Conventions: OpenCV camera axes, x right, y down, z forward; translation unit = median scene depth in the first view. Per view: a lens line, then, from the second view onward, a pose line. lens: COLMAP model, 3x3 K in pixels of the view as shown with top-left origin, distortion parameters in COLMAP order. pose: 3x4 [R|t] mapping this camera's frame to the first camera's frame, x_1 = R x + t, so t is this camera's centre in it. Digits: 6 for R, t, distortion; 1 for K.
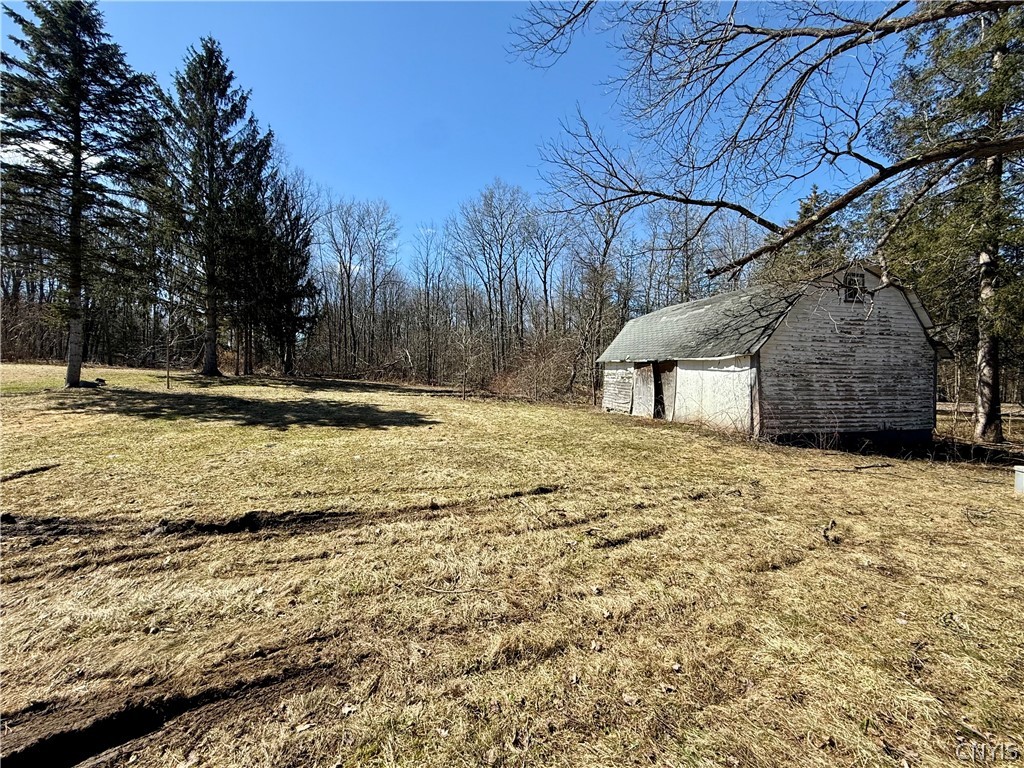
lens RADIAL K [[421.0, 0, 512.6], [0, 421.0, 379.2], [0, 0, 1]] dist [0.000622, -0.000315]
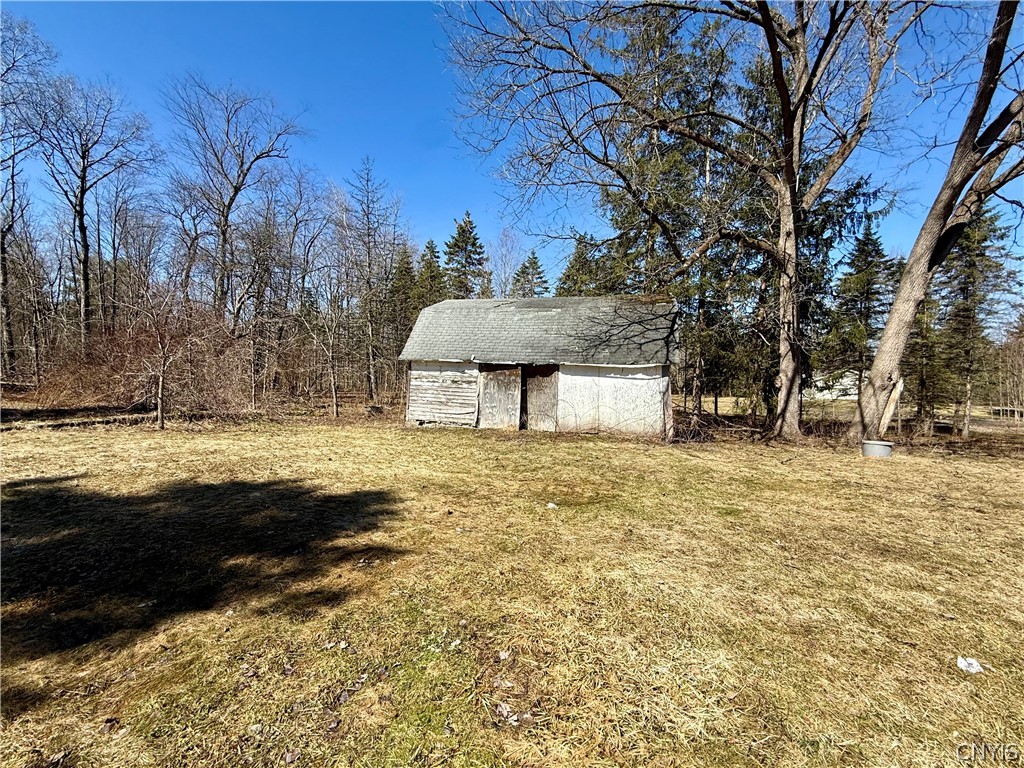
lens RADIAL K [[421.0, 0, 509.3], [0, 421.0, 381.5], [0, 0, 1]] dist [0.000622, -0.000315]
pose [[0.508732, 0.001773, 0.860923, -0.422318], [-0.012225, 0.999912, 0.005164, -0.011157], [-0.860838, -0.013152, 0.508709, 0.587933]]
